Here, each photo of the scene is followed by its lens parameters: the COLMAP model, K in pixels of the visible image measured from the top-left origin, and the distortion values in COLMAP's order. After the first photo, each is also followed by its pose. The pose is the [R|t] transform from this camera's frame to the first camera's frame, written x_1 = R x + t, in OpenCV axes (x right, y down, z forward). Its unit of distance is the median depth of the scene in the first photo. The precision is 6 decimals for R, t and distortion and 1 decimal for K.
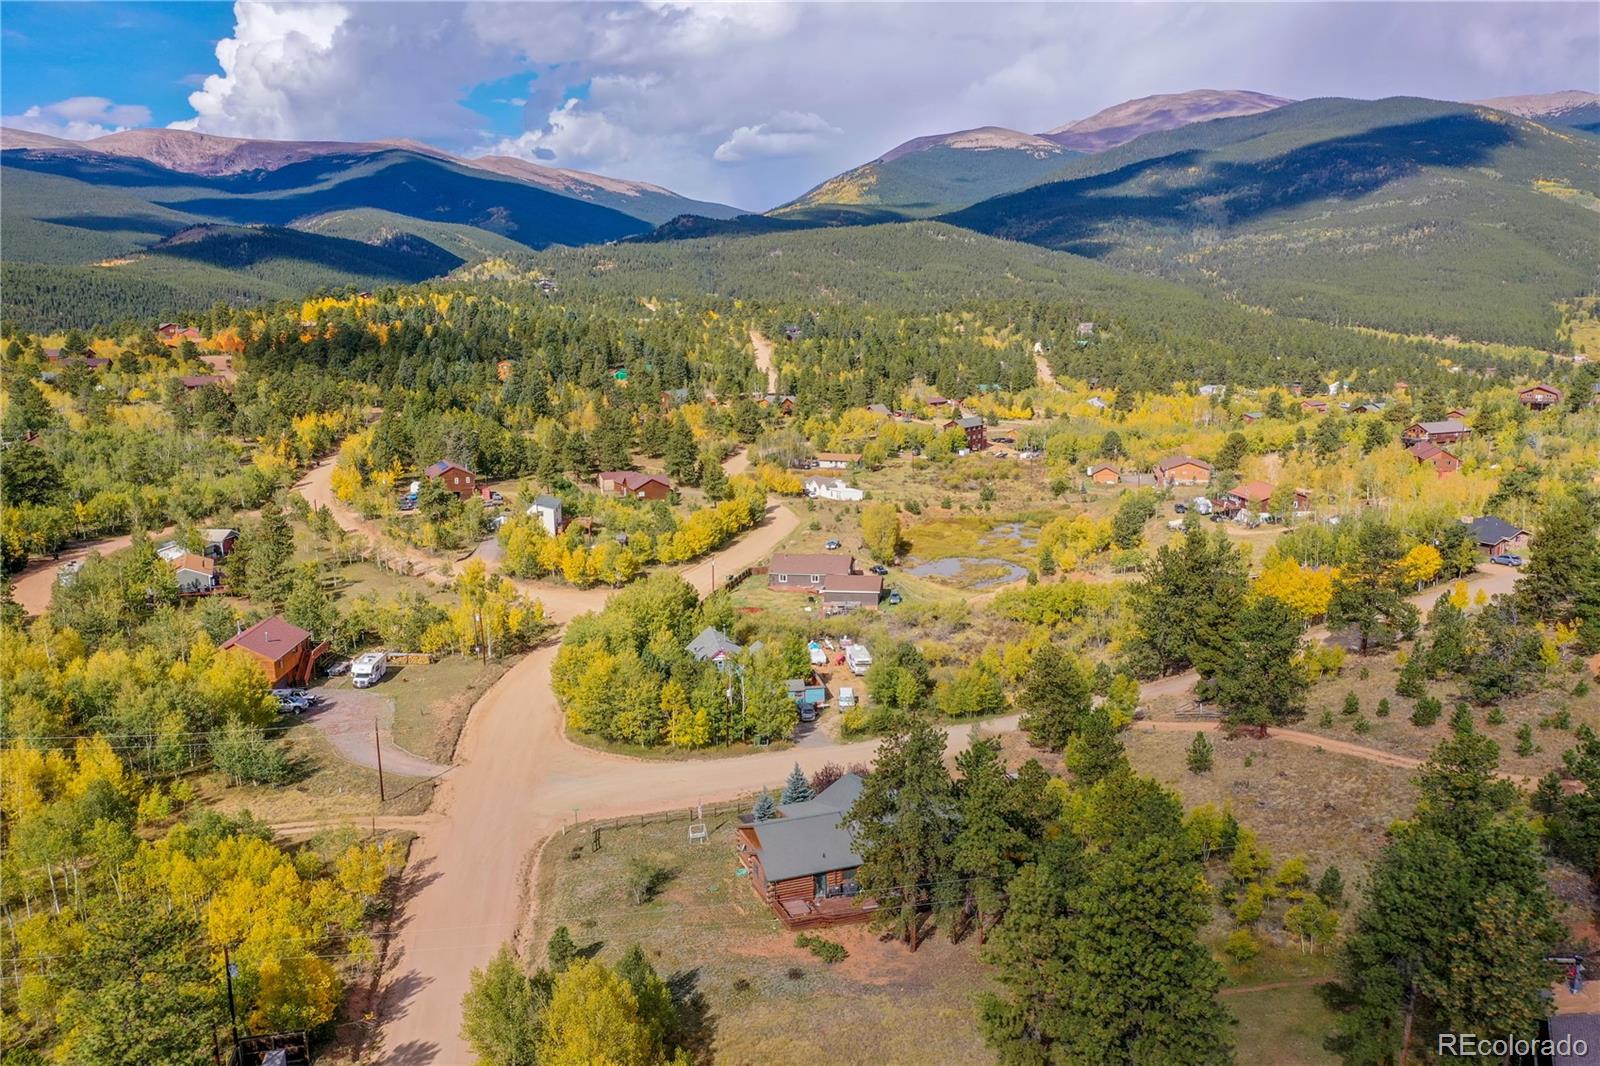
lens RADIAL K [[1319.3, 0, 798.6], [0, 1319.3, 486.6], [0, 0, 1]] dist [0.003114, -0.000616]
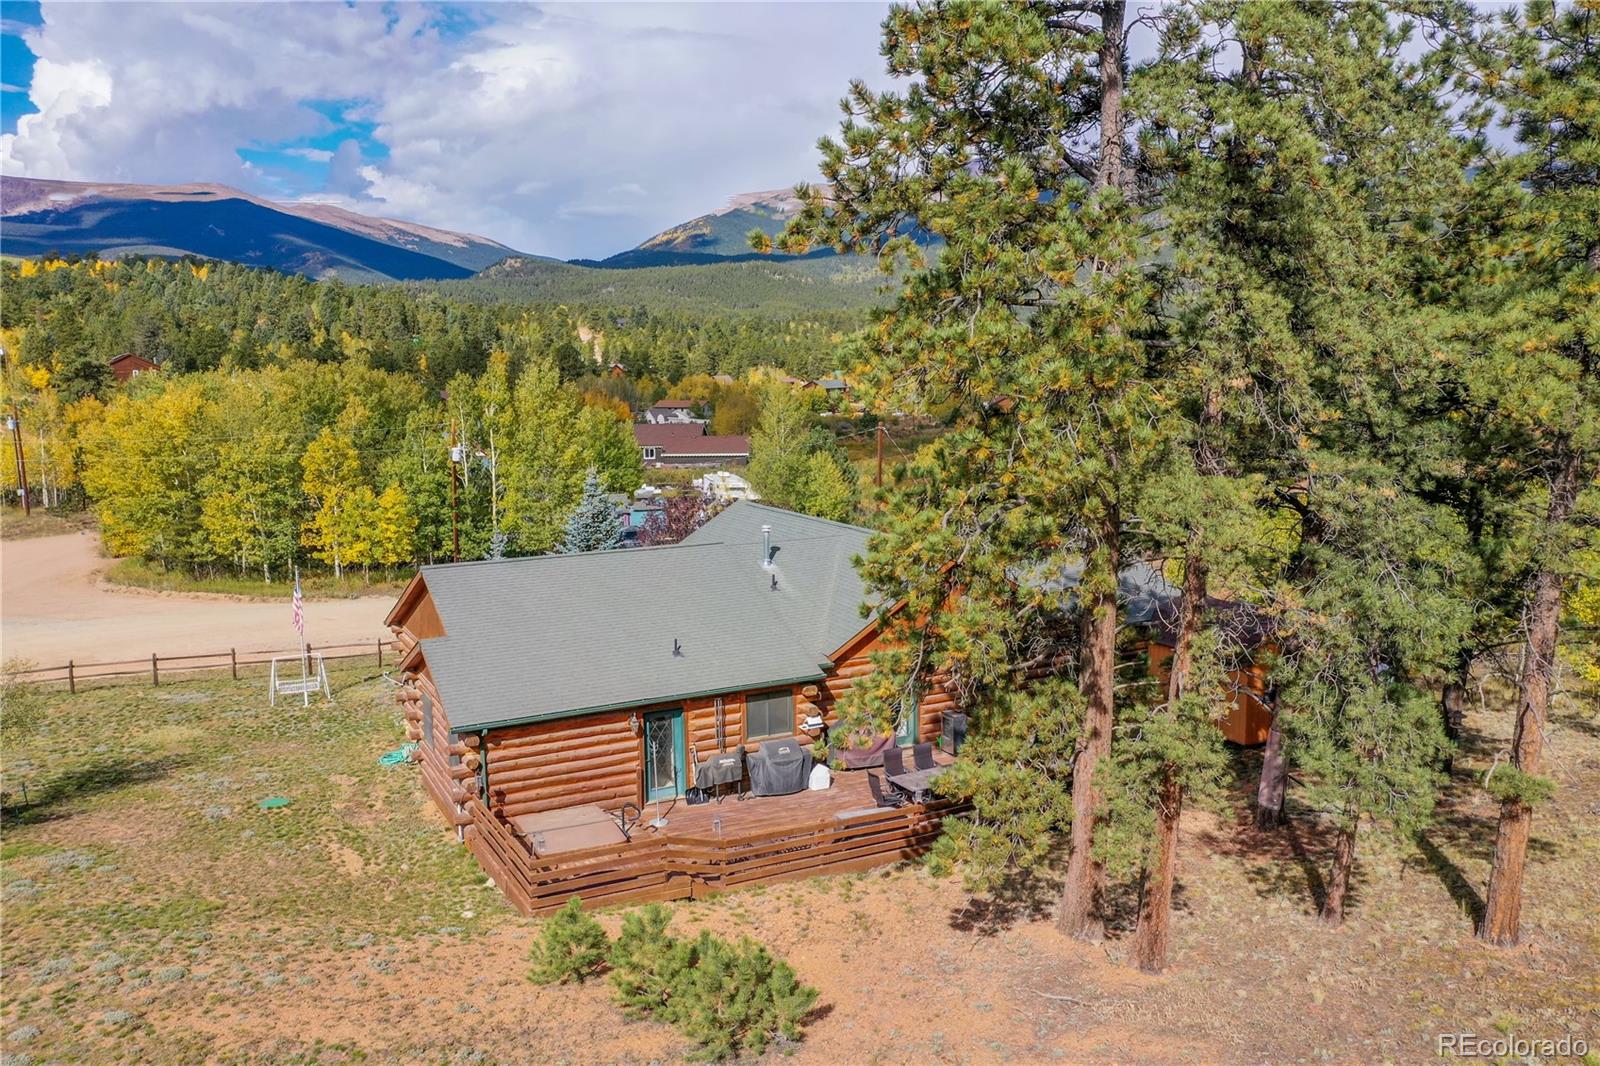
lens RADIAL K [[1319.3, 0, 798.6], [0, 1319.3, 486.6], [0, 0, 1]] dist [0.003114, -0.000616]
pose [[0.992319, -0.017766, 0.122421, 0.011480], [0.023109, 0.998835, -0.042364, 0.259625], [-0.121526, 0.044868, 0.991574, 0.729334]]
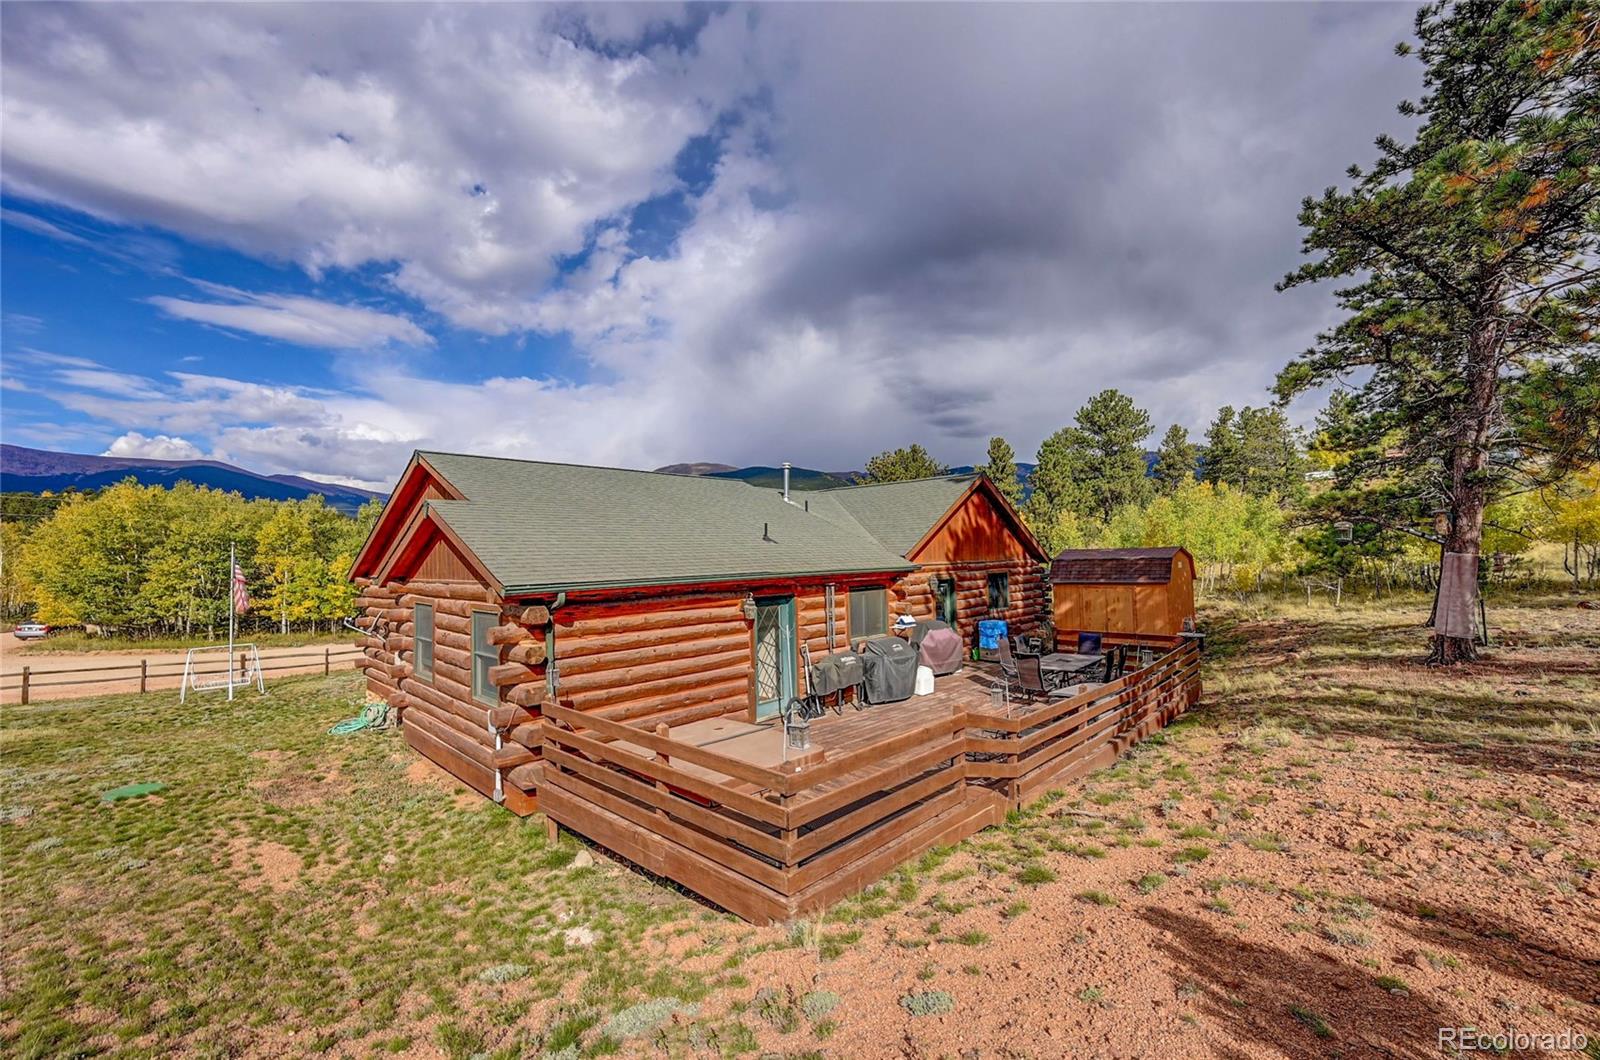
lens RADIAL K [[639.2, 0, 800.0], [0, 639.2, 530.0], [0, 0, 1]] dist [0.000695, -0.000084]
pose [[0.896780, 0.009841, 0.442366, -0.027027], [0.080469, 0.979454, -0.184919, 0.303866], [-0.435097, 0.201428, 0.877563, 0.915688]]
